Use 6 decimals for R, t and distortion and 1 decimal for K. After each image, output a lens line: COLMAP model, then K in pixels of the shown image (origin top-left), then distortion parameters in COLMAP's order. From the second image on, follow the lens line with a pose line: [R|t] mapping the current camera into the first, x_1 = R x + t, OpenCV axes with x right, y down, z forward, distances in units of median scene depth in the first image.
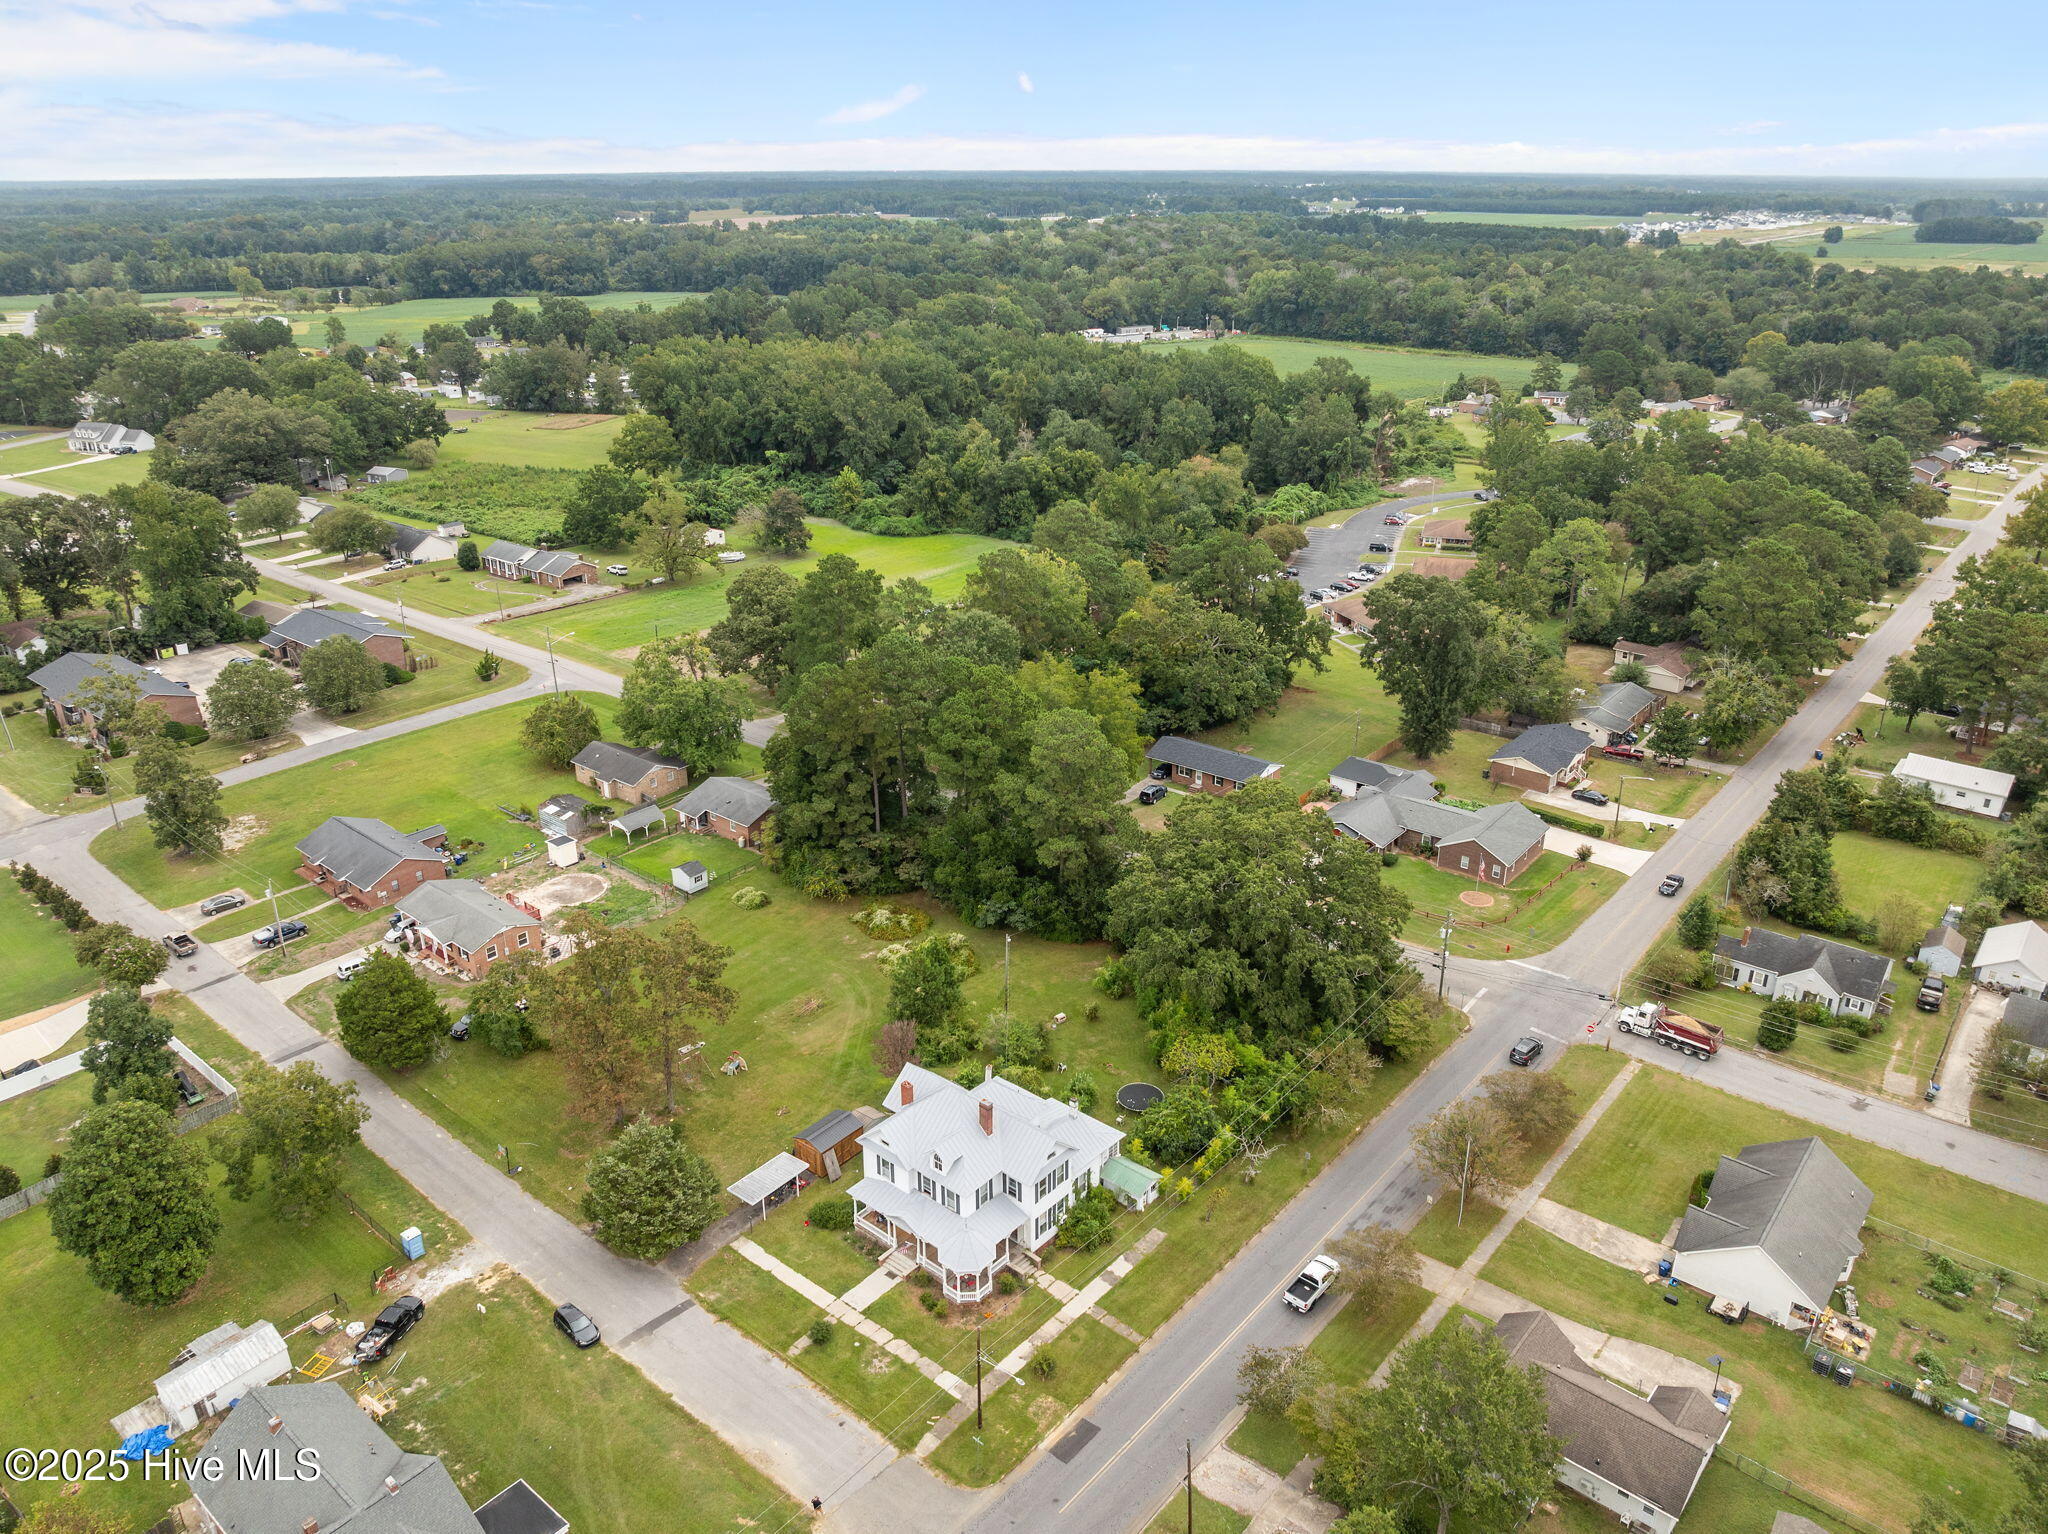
lens RADIAL K [[1456.8, 0, 1018.0], [0, 1456.8, 766.0], [0, 0, 1]] dist [-0.032477, 0.009514]
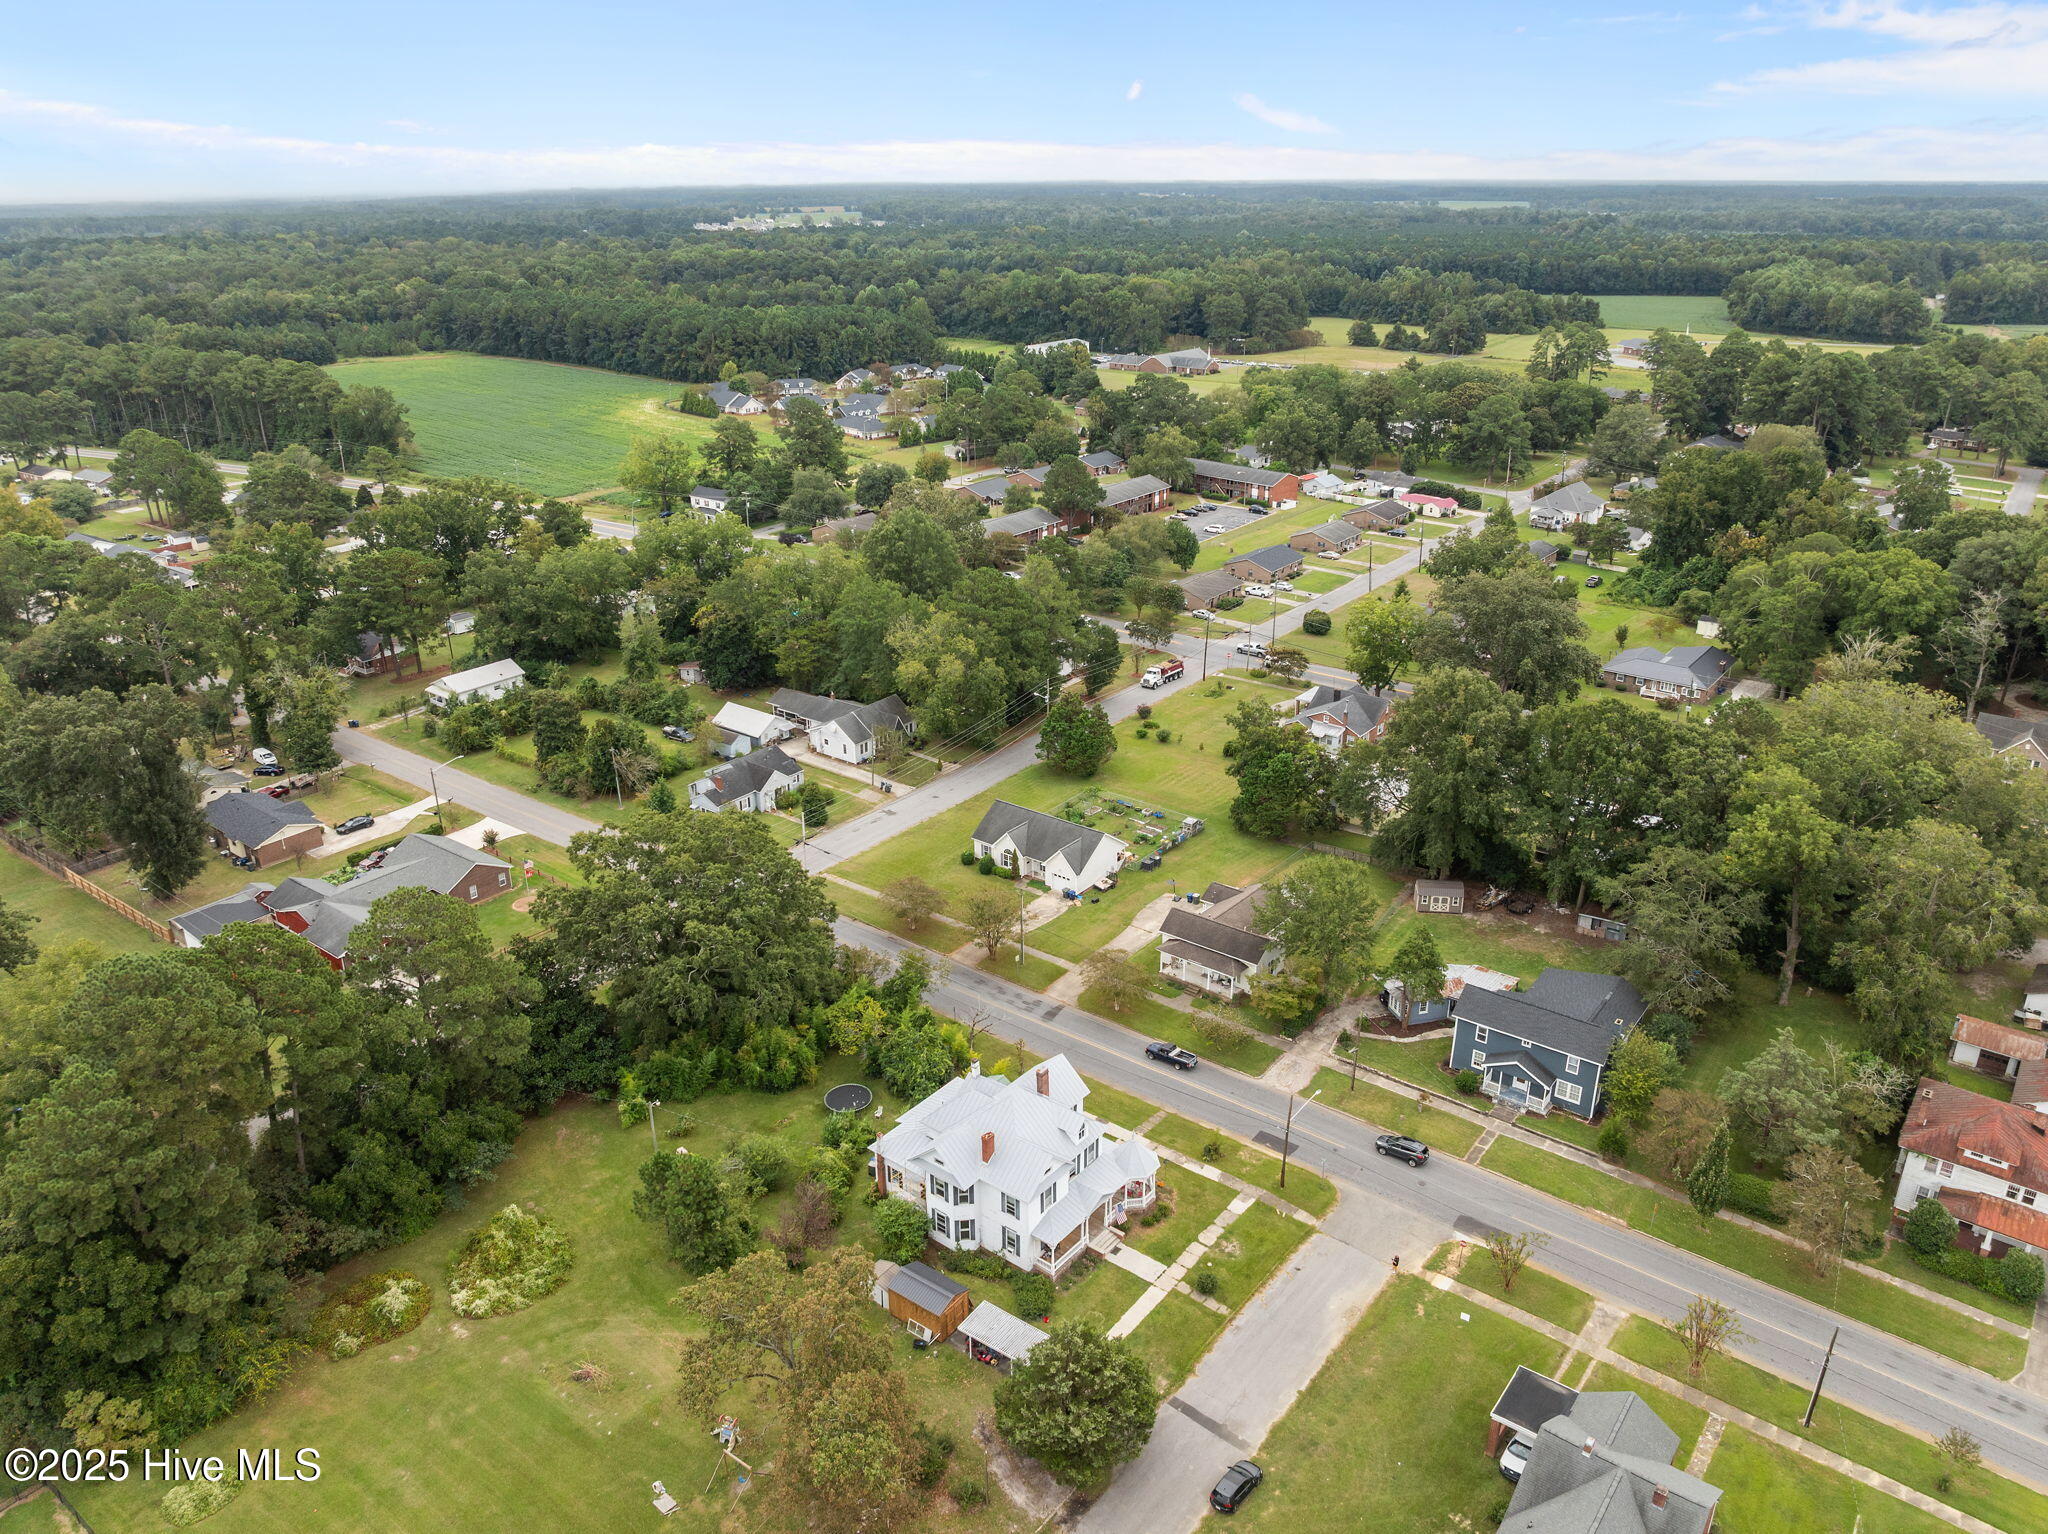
lens RADIAL K [[1456.8, 0, 1021.8], [0, 1456.8, 765.8], [0, 0, 1]] dist [-0.032477, 0.009514]
pose [[-0.034722, -0.375857, 0.926027, -0.889056], [0.392094, 0.847173, 0.358553, -0.324789], [-0.919270, 0.375539, 0.117956, 0.800119]]
